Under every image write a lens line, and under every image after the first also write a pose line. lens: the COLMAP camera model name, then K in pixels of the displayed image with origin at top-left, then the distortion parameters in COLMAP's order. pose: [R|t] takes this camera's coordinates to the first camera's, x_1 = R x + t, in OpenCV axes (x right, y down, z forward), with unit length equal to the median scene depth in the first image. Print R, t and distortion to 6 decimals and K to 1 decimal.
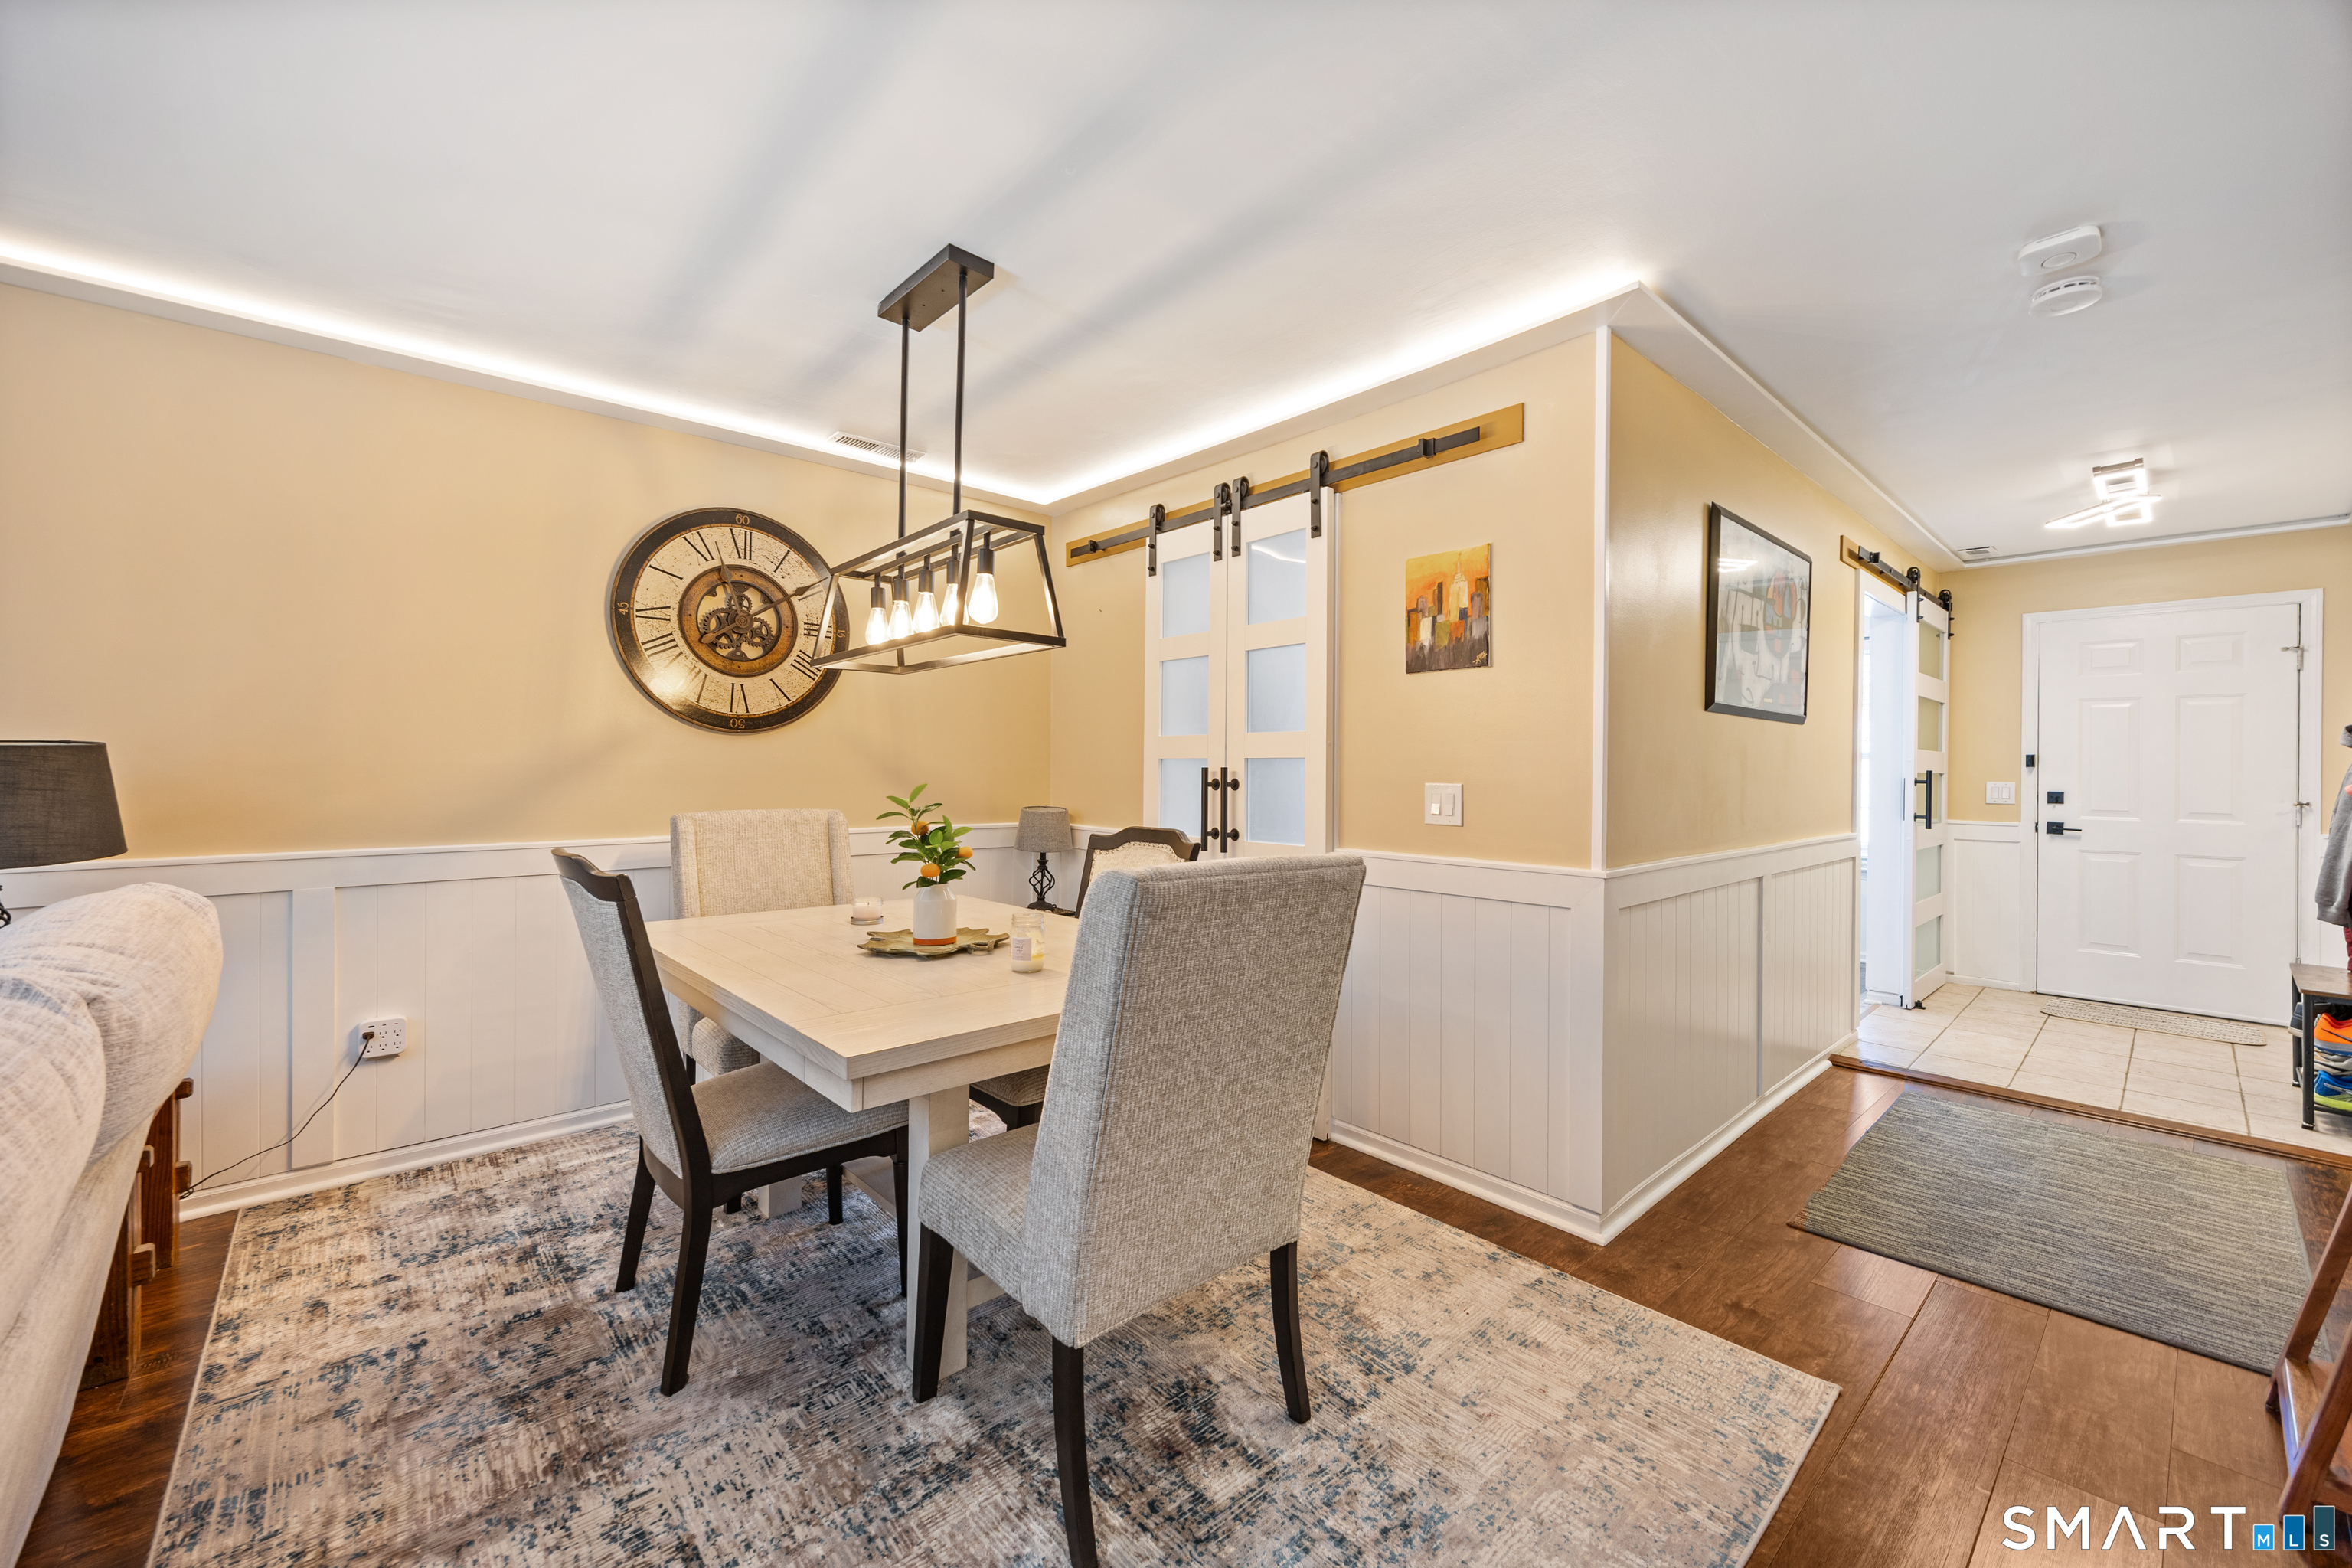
lens RADIAL K [[932.9, 0, 1181.7], [0, 932.9, 757.8], [0, 0, 1]] dist [-0.003820, 0.001324]
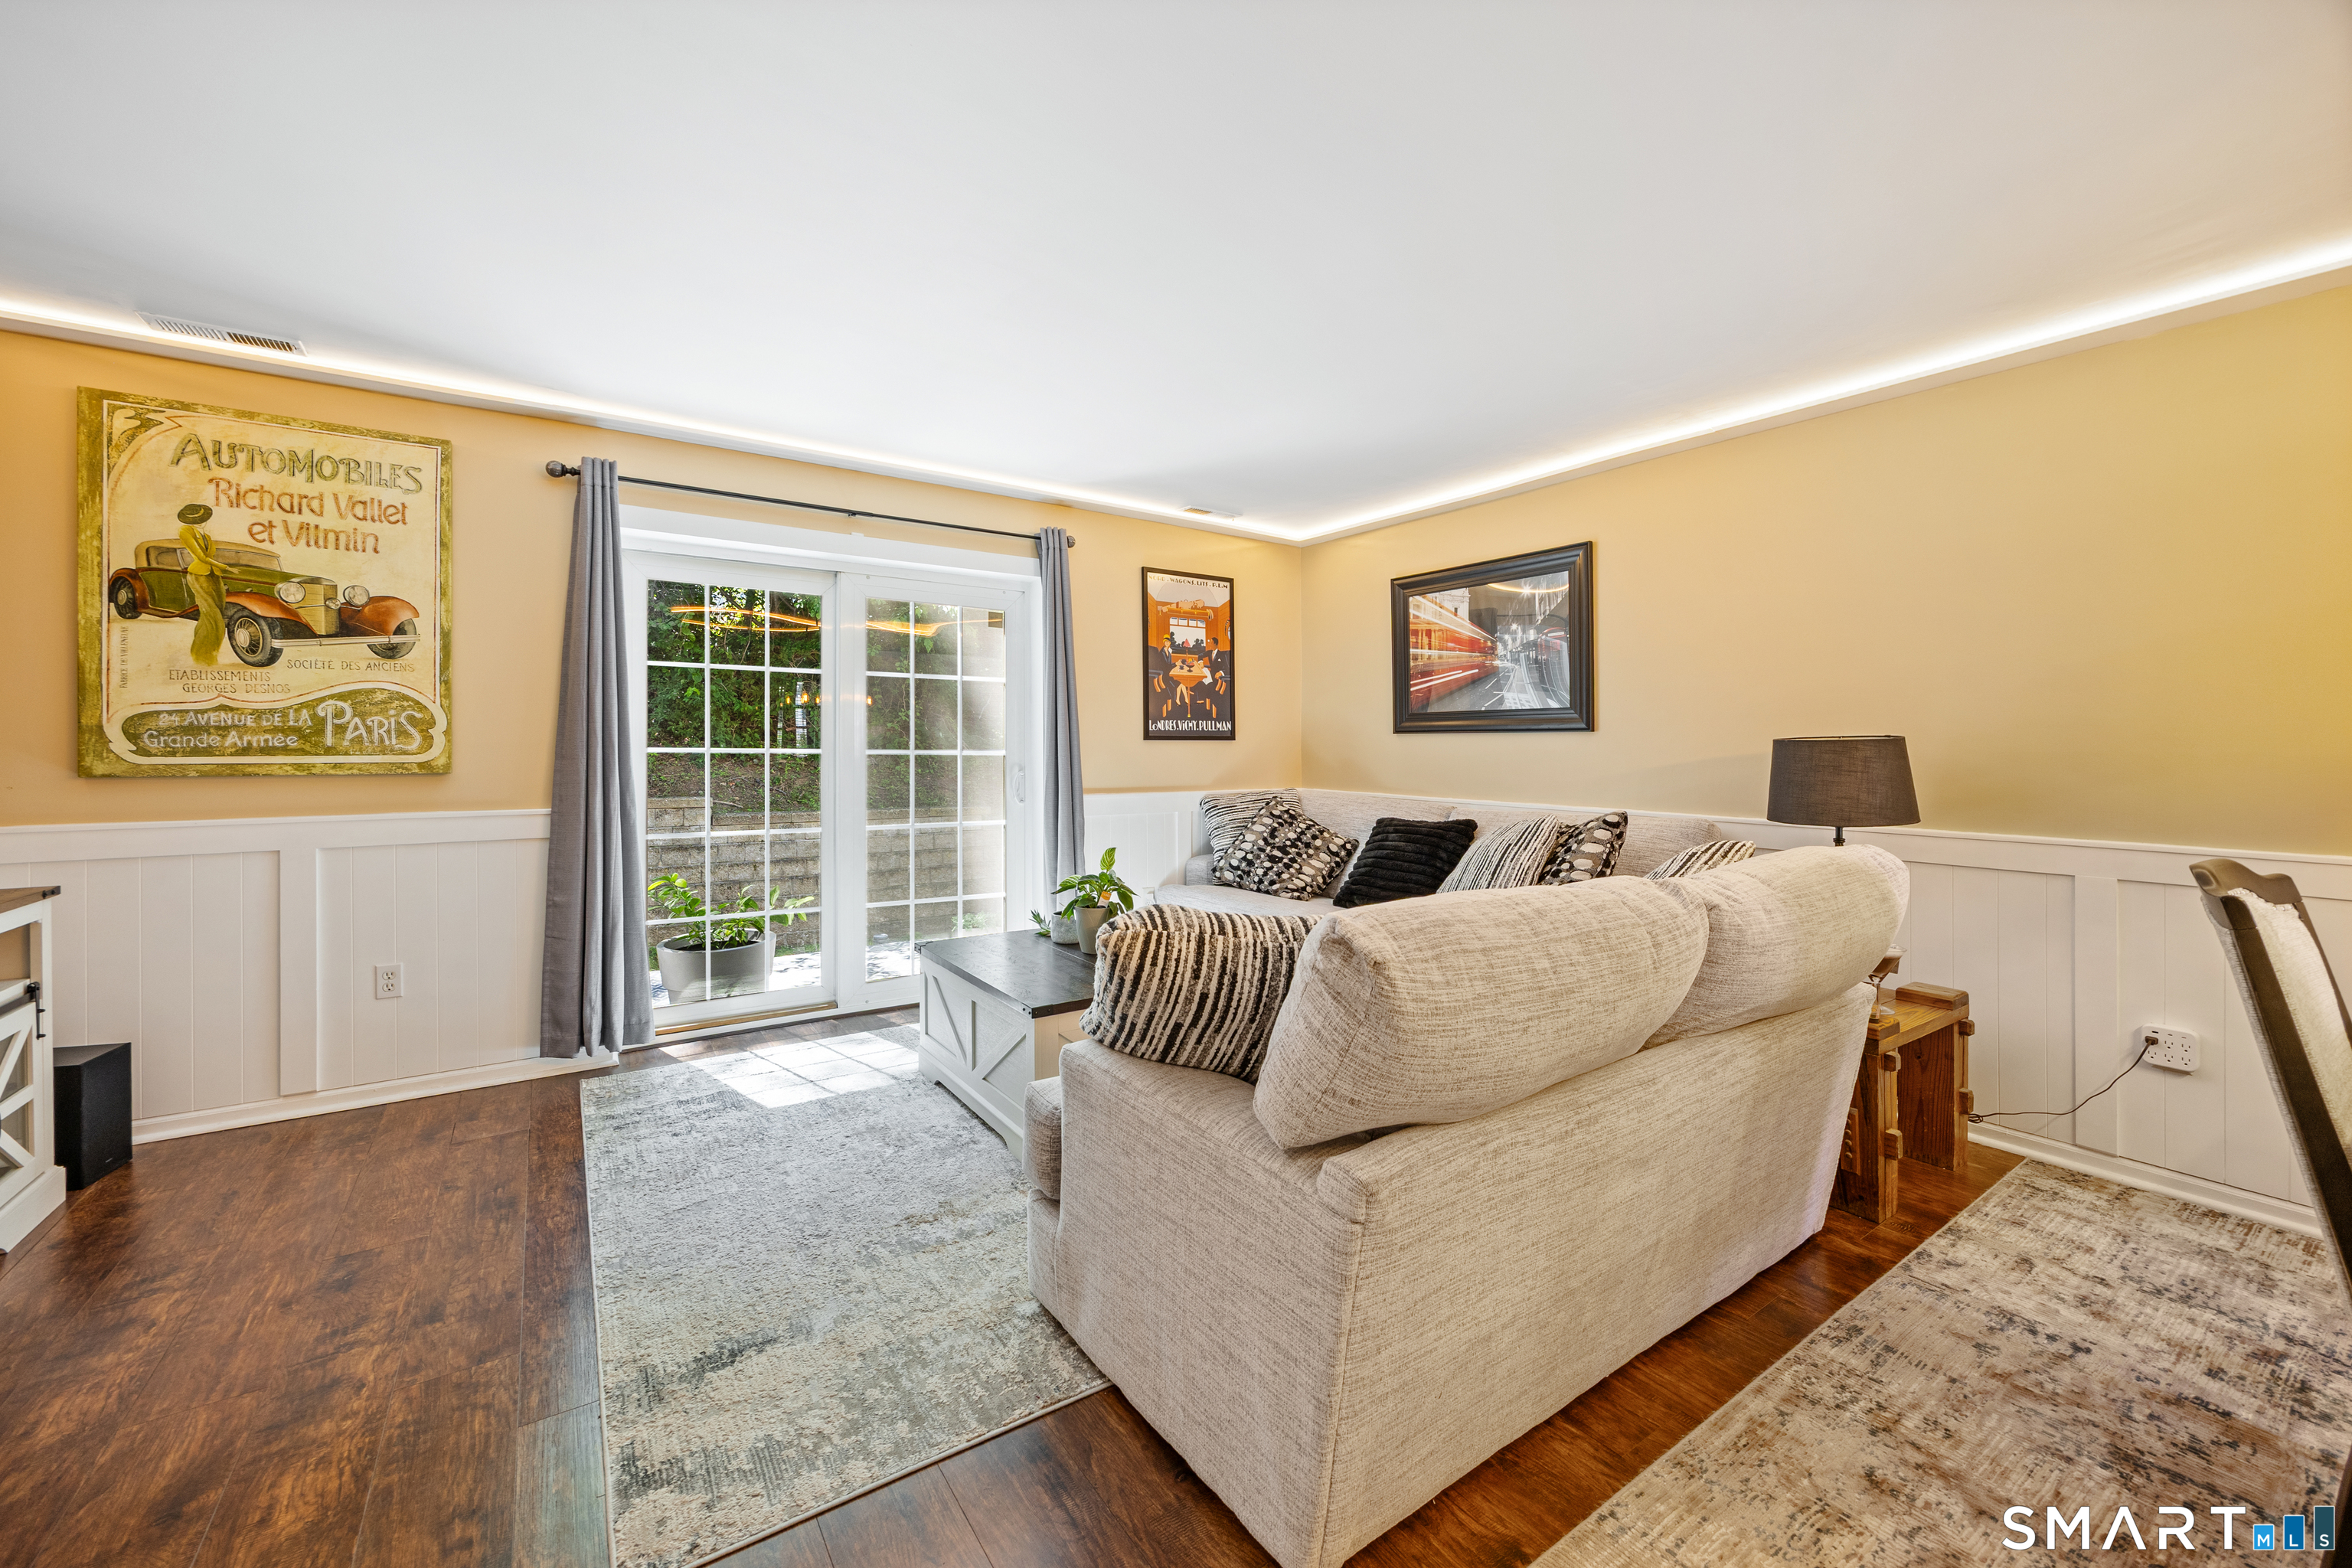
lens RADIAL K [[932.9, 0, 1165.6], [0, 932.9, 752.4], [0, 0, 1]] dist [-0.003820, 0.001324]
pose [[-0.149813, 0.004578, -0.988704, 0.245484], [0.000873, 0.999990, 0.004498, -0.001209], [0.988714, -0.000190, -0.149815, 0.166352]]
